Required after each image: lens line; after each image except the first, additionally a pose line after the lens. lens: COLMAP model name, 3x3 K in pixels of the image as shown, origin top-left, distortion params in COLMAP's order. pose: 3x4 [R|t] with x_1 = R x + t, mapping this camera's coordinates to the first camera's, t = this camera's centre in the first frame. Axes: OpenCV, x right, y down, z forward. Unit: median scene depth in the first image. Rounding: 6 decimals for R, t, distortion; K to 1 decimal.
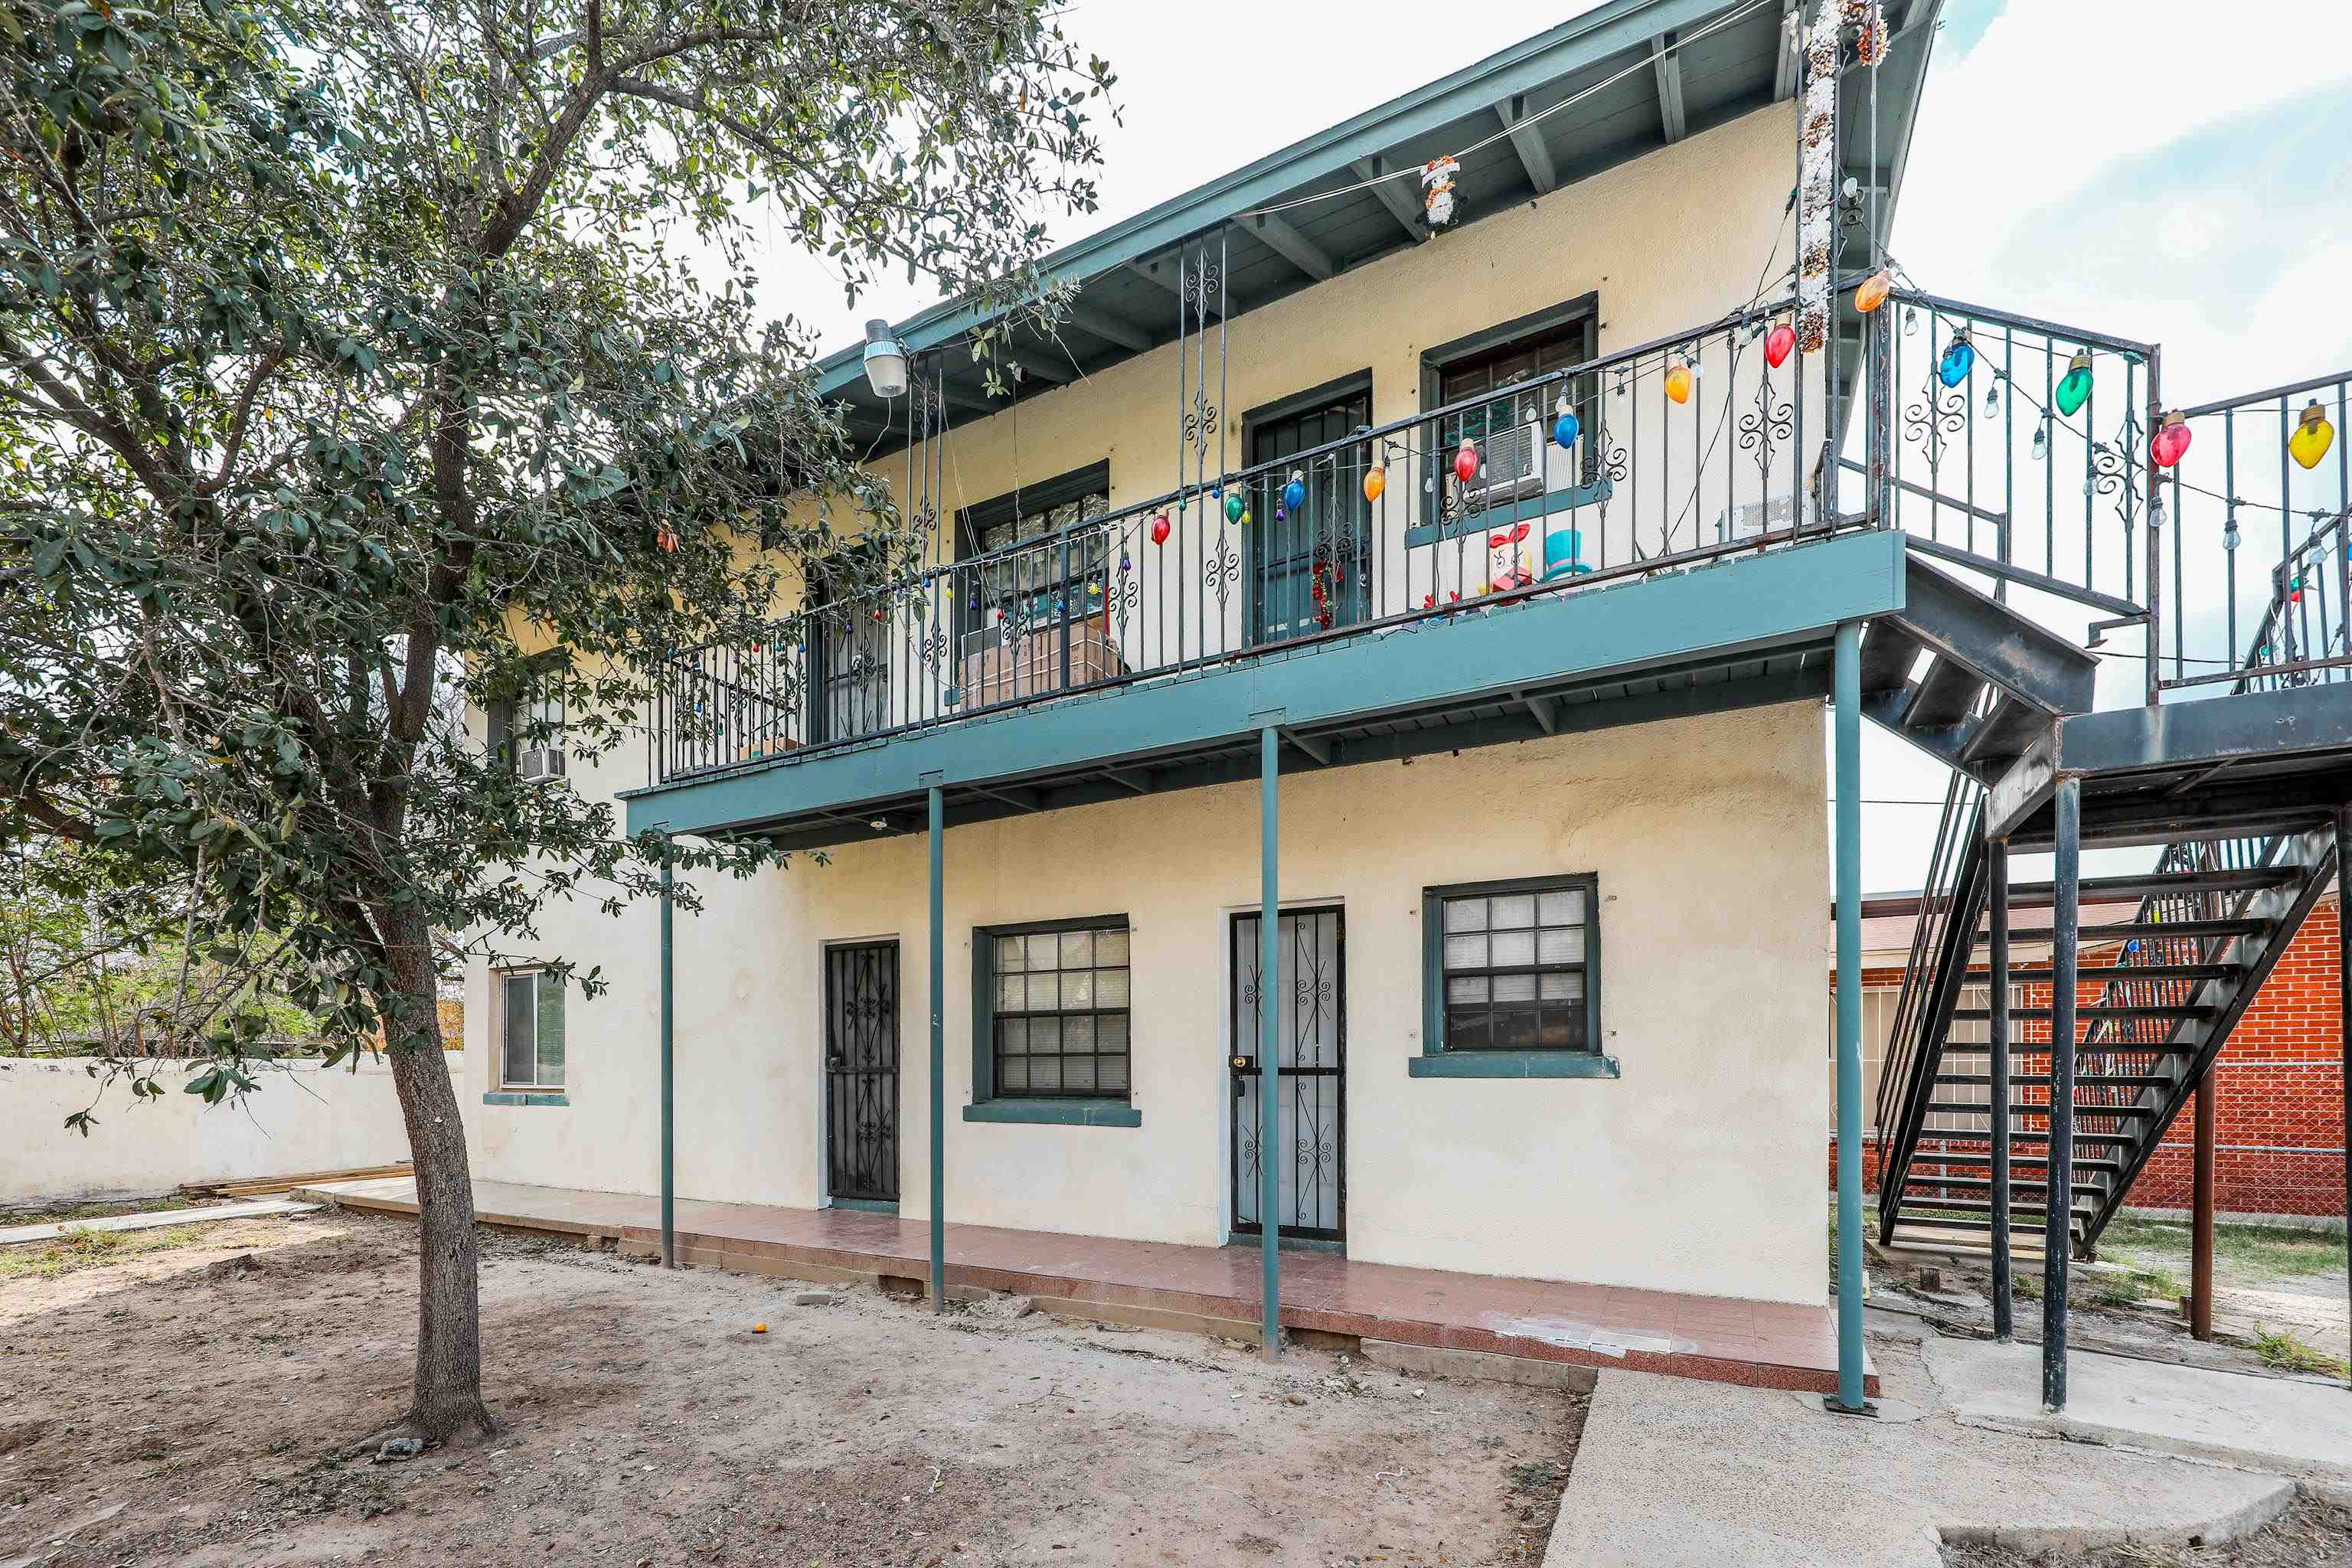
lens RADIAL K [[990.7, 0, 1158.2], [0, 990.7, 1064.7], [0, 0, 1]] dist [-0.000924, -0.000417]
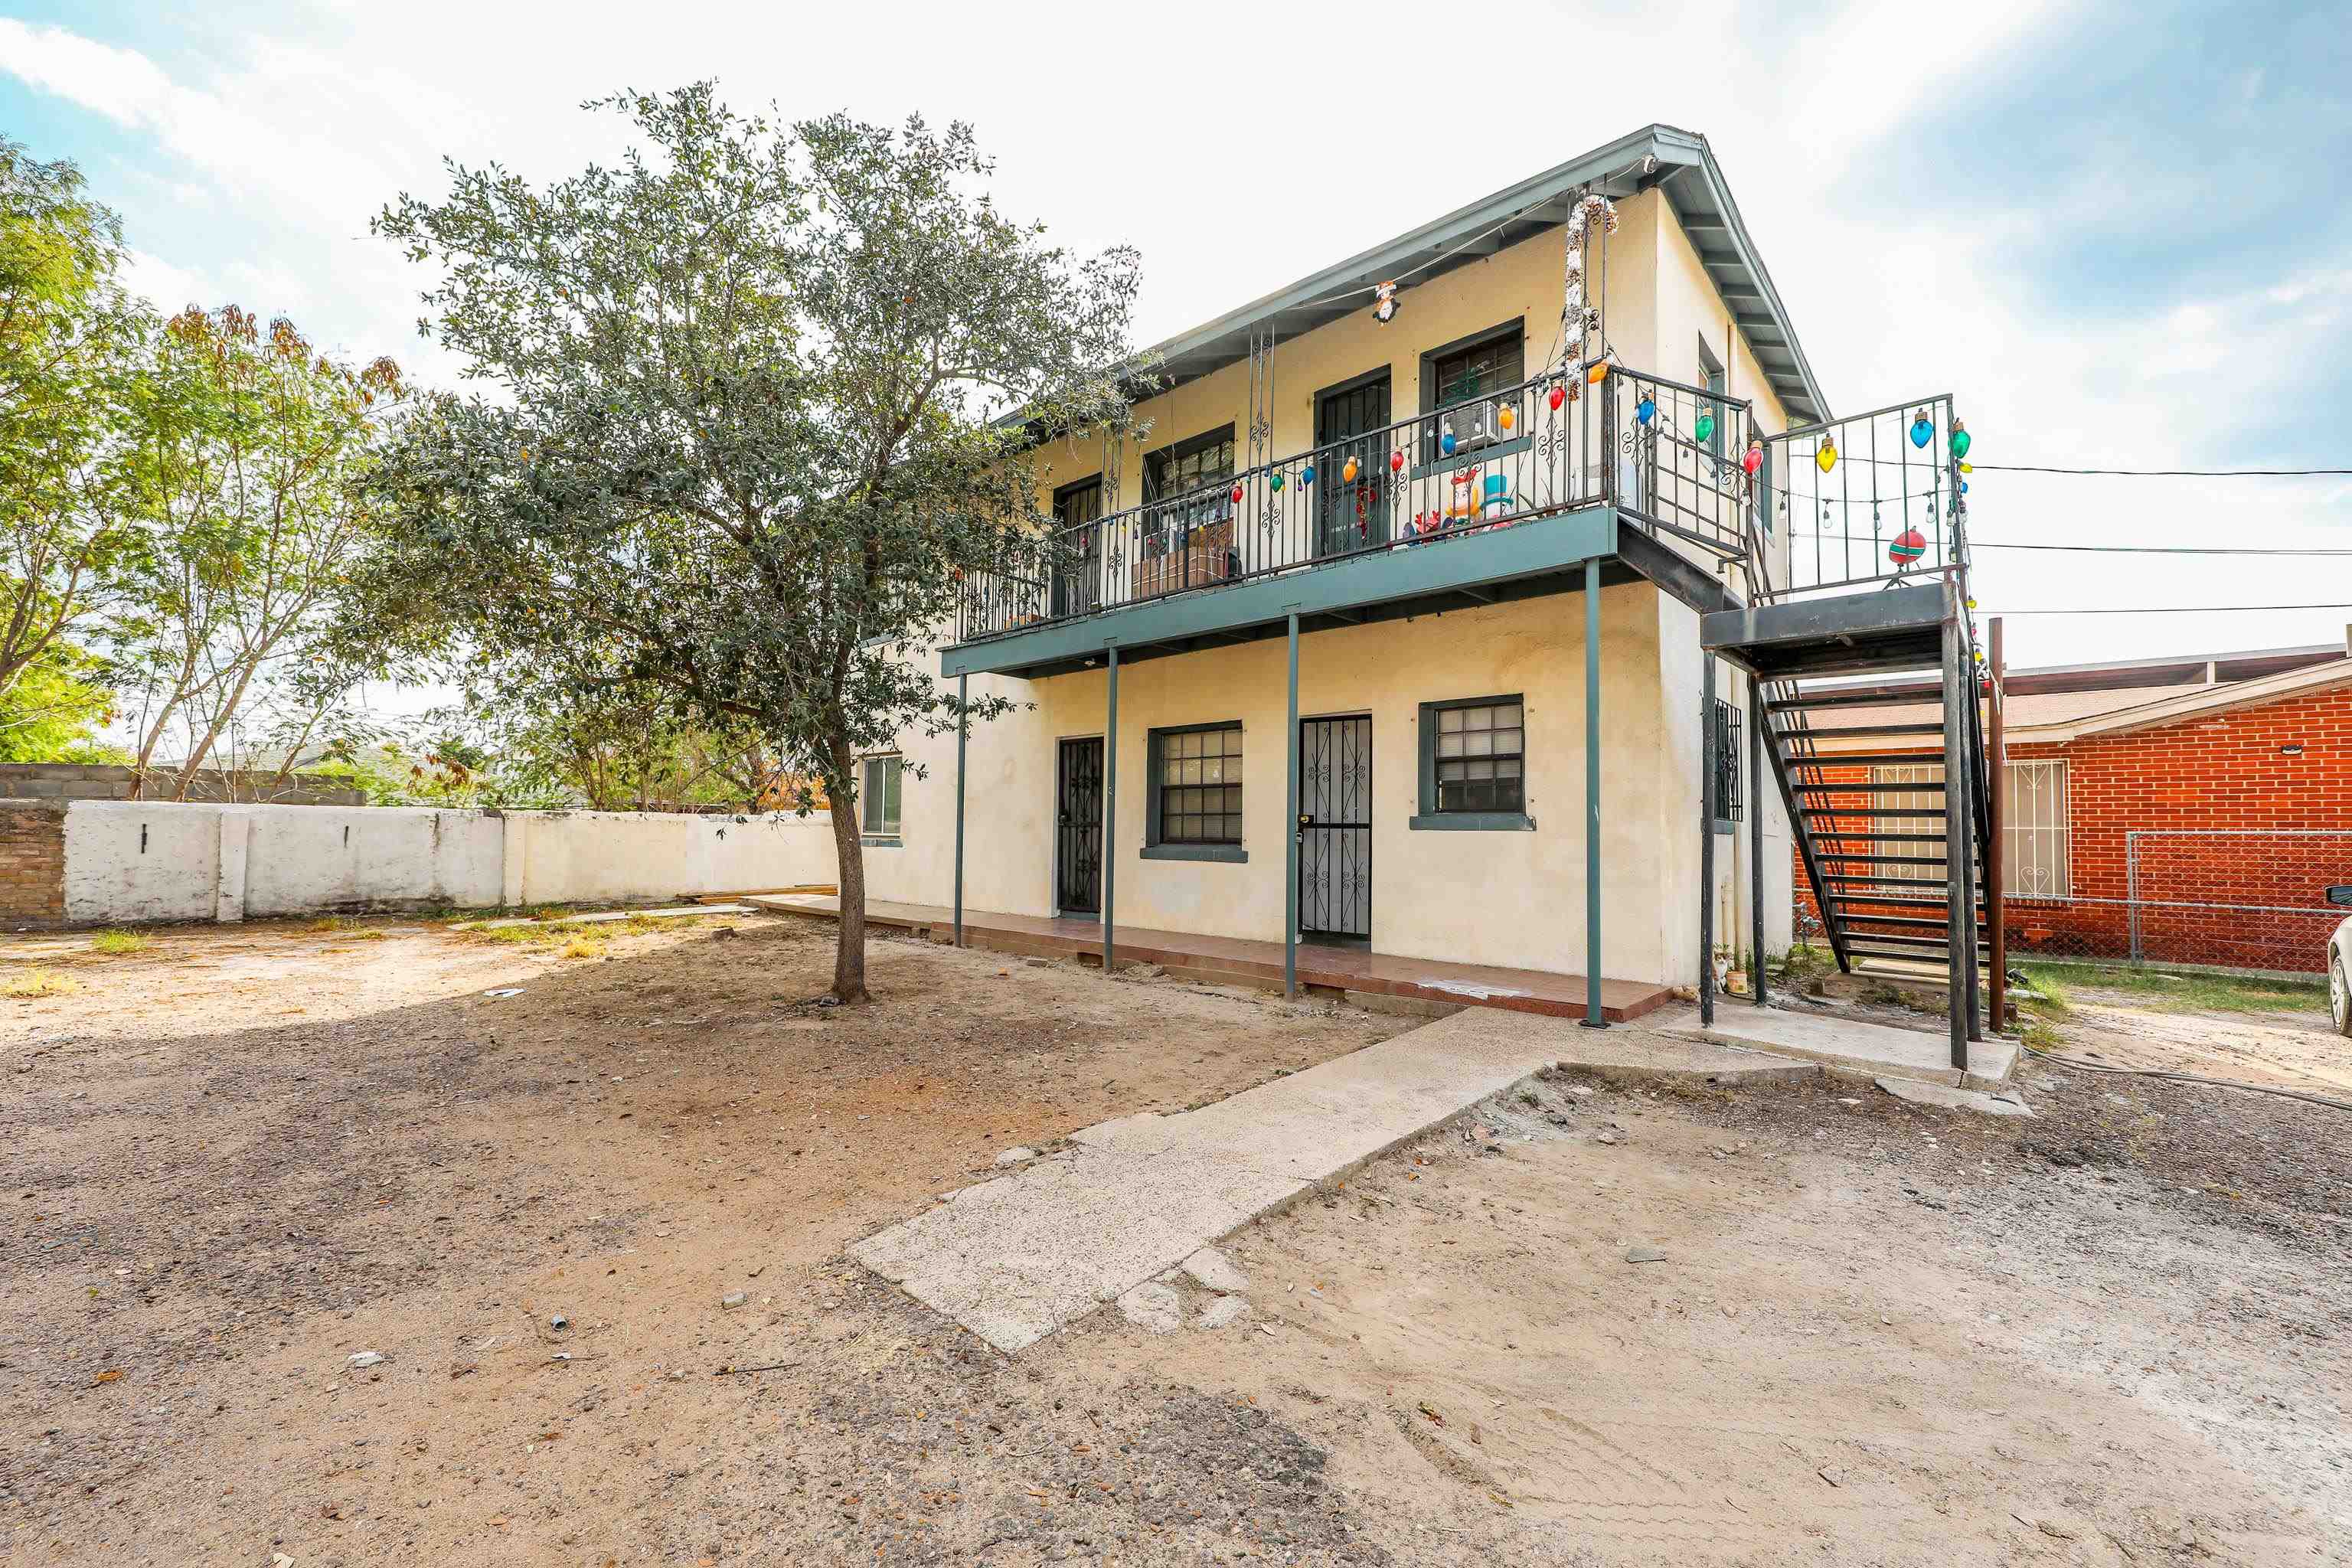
lens RADIAL K [[952.1, 0, 1176.0], [0, 952.1, 784.0], [0, 0, 1]] dist [0.000561, -0.000911]
pose [[0.968717, -0.000233, -0.248166, 0.263994], [-0.012235, 0.998739, -0.048697, 0.017736], [0.247865, 0.050210, 0.967493, -0.476660]]
